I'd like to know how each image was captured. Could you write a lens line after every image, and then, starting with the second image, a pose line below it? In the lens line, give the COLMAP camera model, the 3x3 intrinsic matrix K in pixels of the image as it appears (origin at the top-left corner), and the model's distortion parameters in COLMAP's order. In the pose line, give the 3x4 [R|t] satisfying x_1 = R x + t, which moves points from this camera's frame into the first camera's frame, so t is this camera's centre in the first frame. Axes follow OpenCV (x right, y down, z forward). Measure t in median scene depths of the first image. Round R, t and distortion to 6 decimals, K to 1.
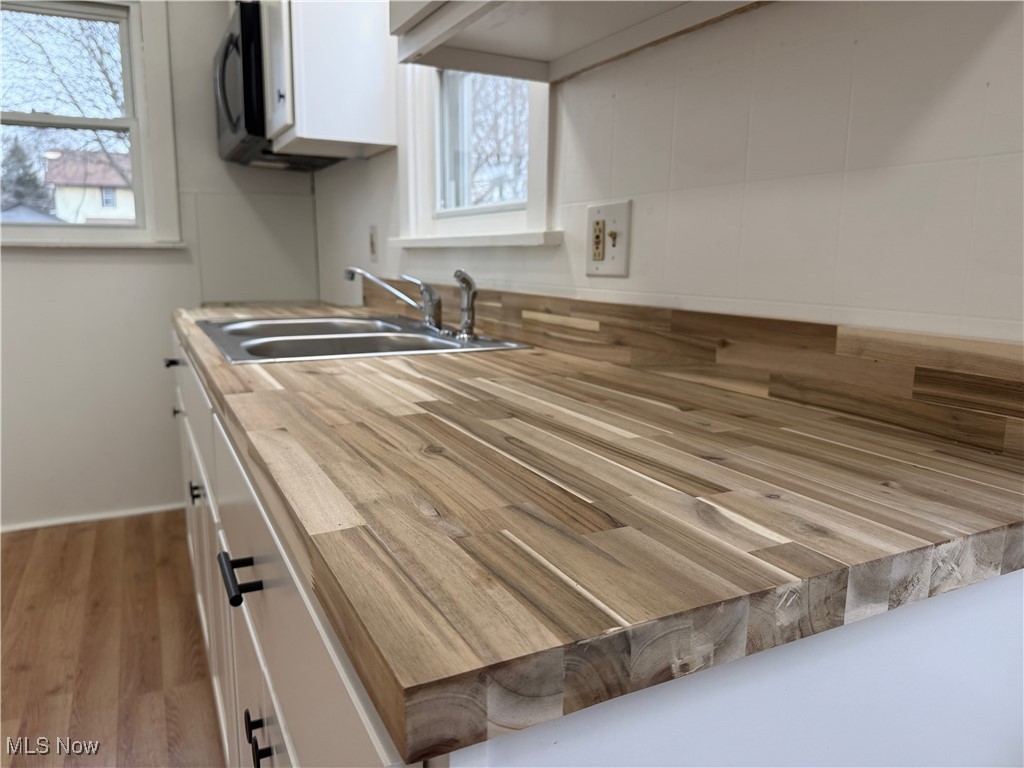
lens RADIAL K [[721.9, 0, 512.0], [0, 721.9, 384.0], [0, 0, 1]] dist [0.108728, -0.148070]
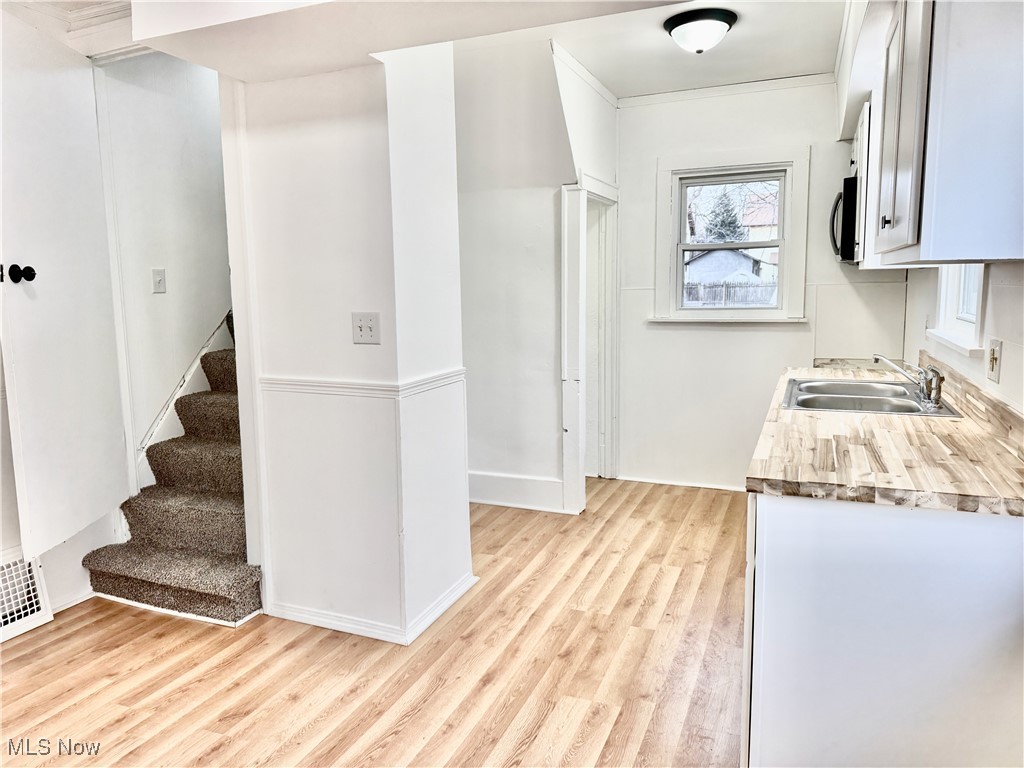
lens RADIAL K [[721.9, 0, 512.0], [0, 721.9, 384.0], [0, 0, 1]] dist [0.108728, -0.148070]
pose [[0.656327, 0.081330, -0.750080, 0.481496], [-0.104750, 0.994367, 0.016160, -0.034912], [0.747170, 0.067965, 0.661149, -0.702880]]
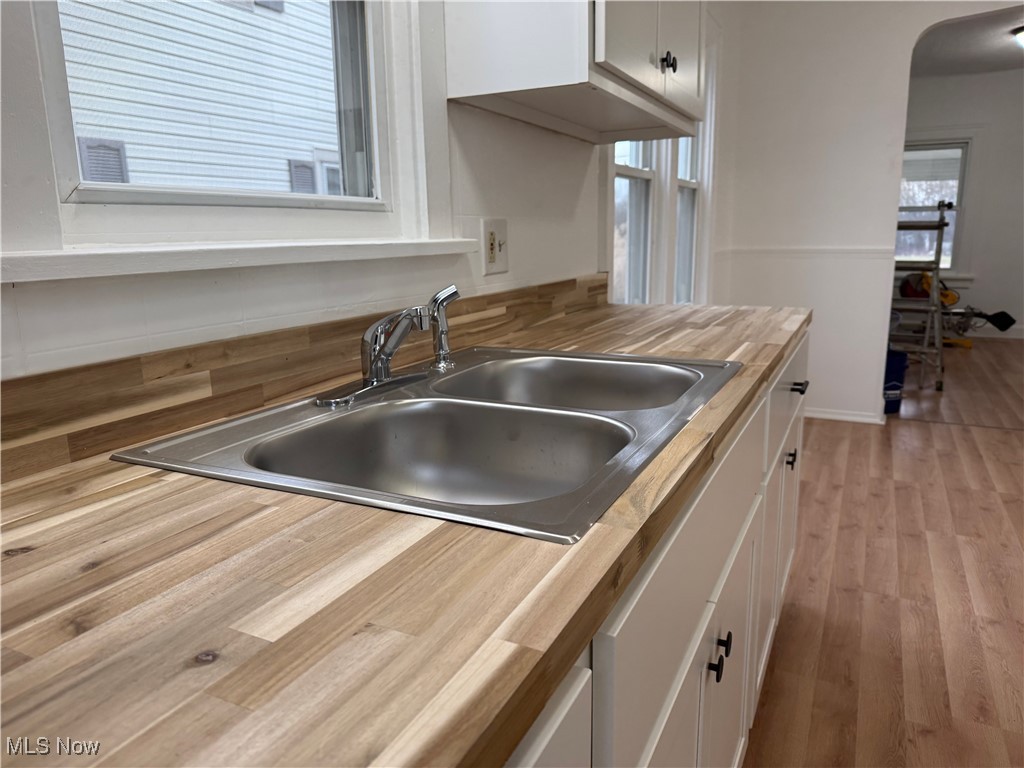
lens RADIAL K [[721.9, 0, 512.0], [0, 721.9, 384.0], [0, 0, 1]] dist [0.108728, -0.148070]
pose [[-0.621698, -0.152288, 0.768310, -0.964582], [0.152410, 0.938646, 0.309378, -0.373131], [-0.768285, 0.309437, -0.560344, 1.824360]]
